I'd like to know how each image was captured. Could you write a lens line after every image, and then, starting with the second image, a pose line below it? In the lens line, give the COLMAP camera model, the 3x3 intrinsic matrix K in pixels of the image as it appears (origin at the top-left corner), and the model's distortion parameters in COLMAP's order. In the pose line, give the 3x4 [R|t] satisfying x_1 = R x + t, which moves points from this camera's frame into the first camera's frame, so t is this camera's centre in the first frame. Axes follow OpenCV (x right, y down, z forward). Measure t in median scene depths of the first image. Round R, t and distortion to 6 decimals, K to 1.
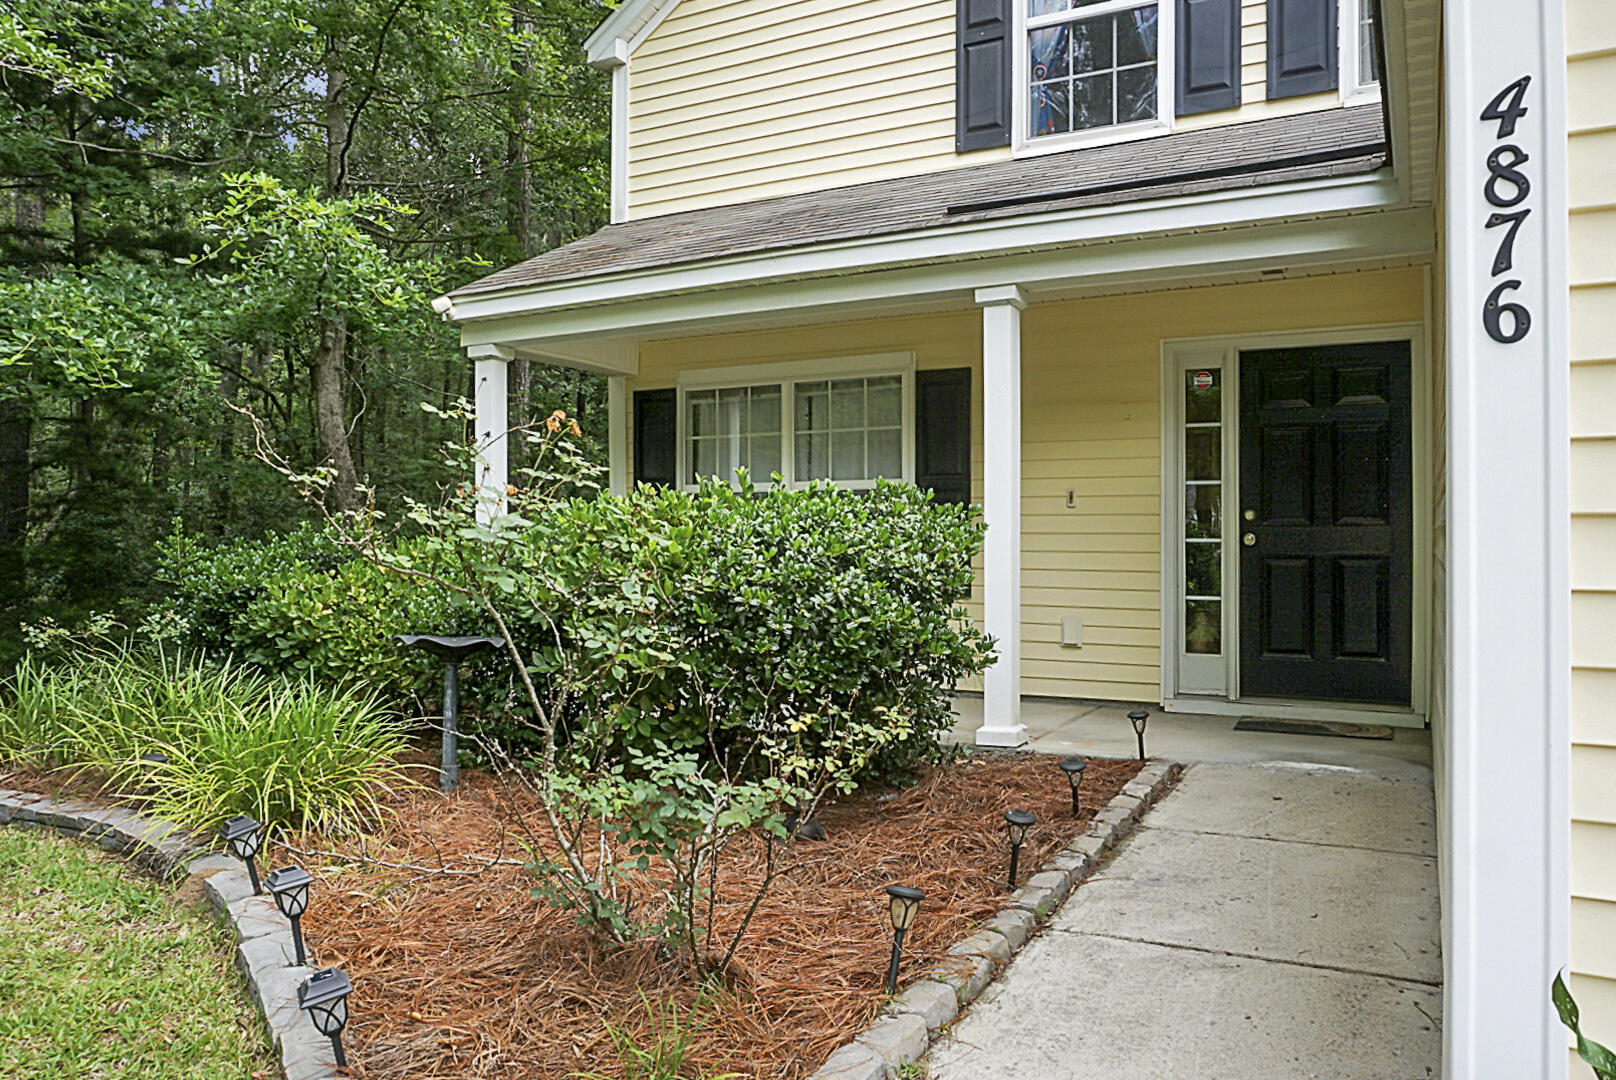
lens RADIAL K [[1114.0, 0, 785.4], [0, 1114.0, 540.0], [0, 0, 1]] dist [-0.061108, 0.044161]
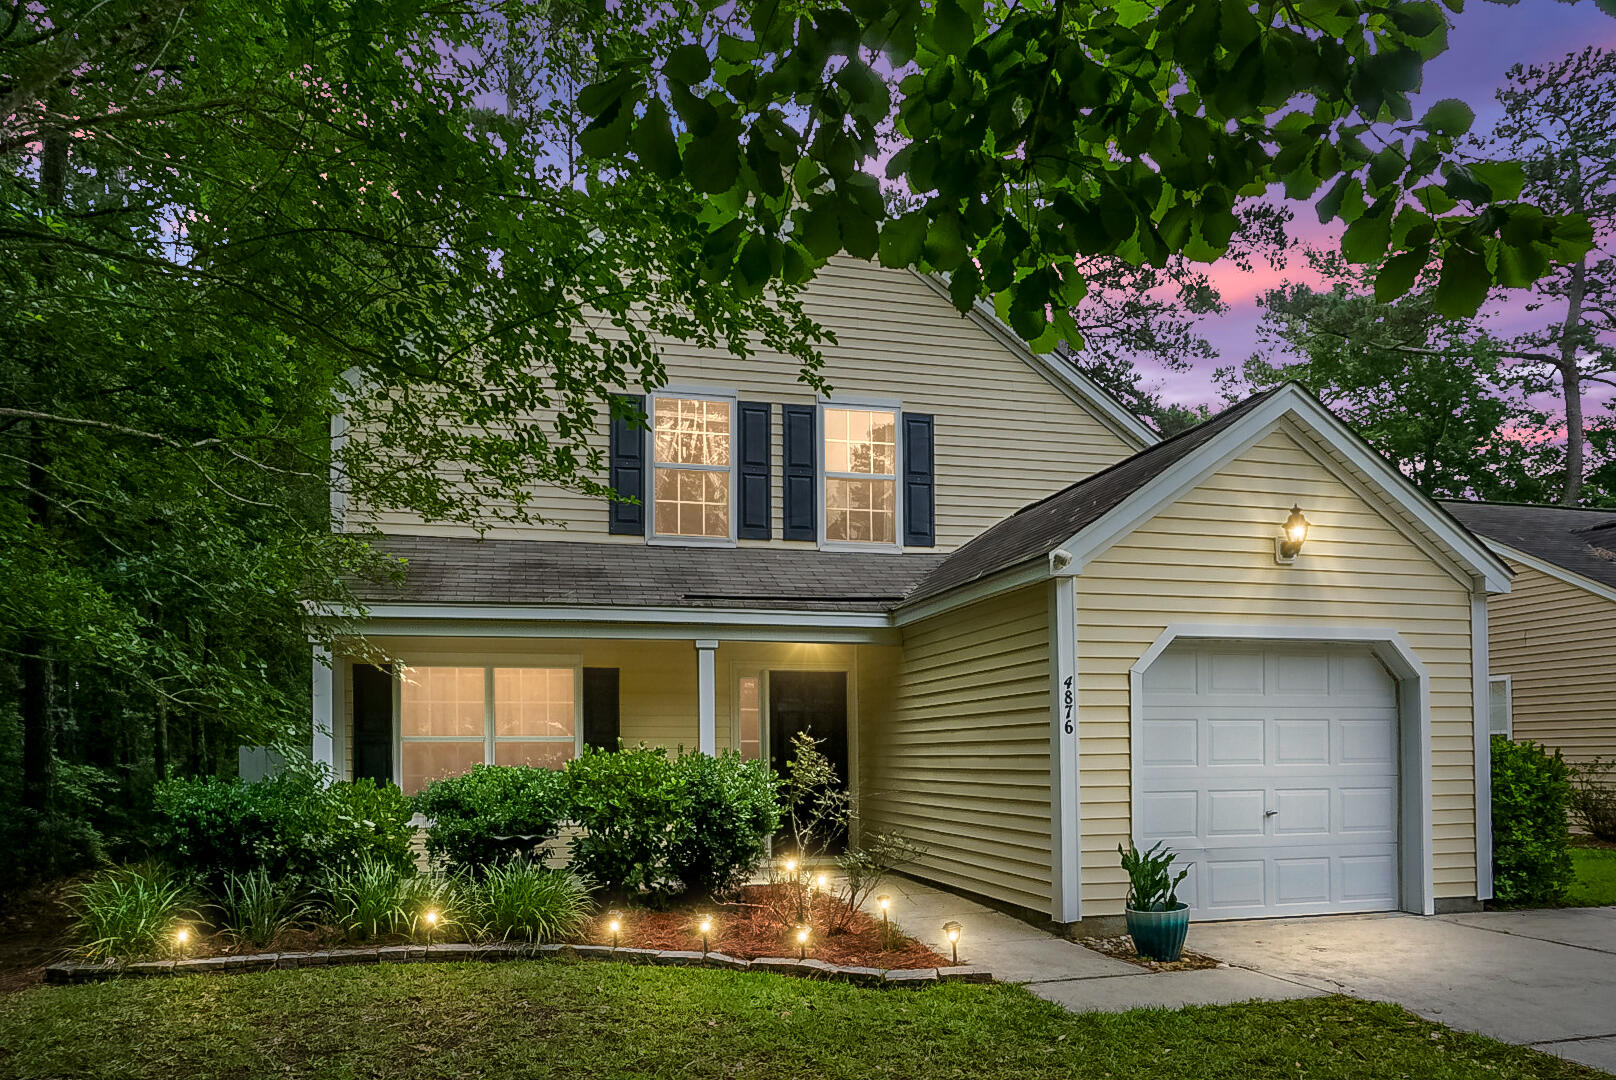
lens RADIAL K [[1114.0, 0, 785.4], [0, 1114.0, 540.0], [0, 0, 1]] dist [-0.061108, 0.044161]
pose [[0.750036, 0.115821, 0.651177, -3.258950], [0.014752, 0.981373, -0.191543, -0.105641], [-0.661232, 0.153271, 0.734357, -1.688527]]
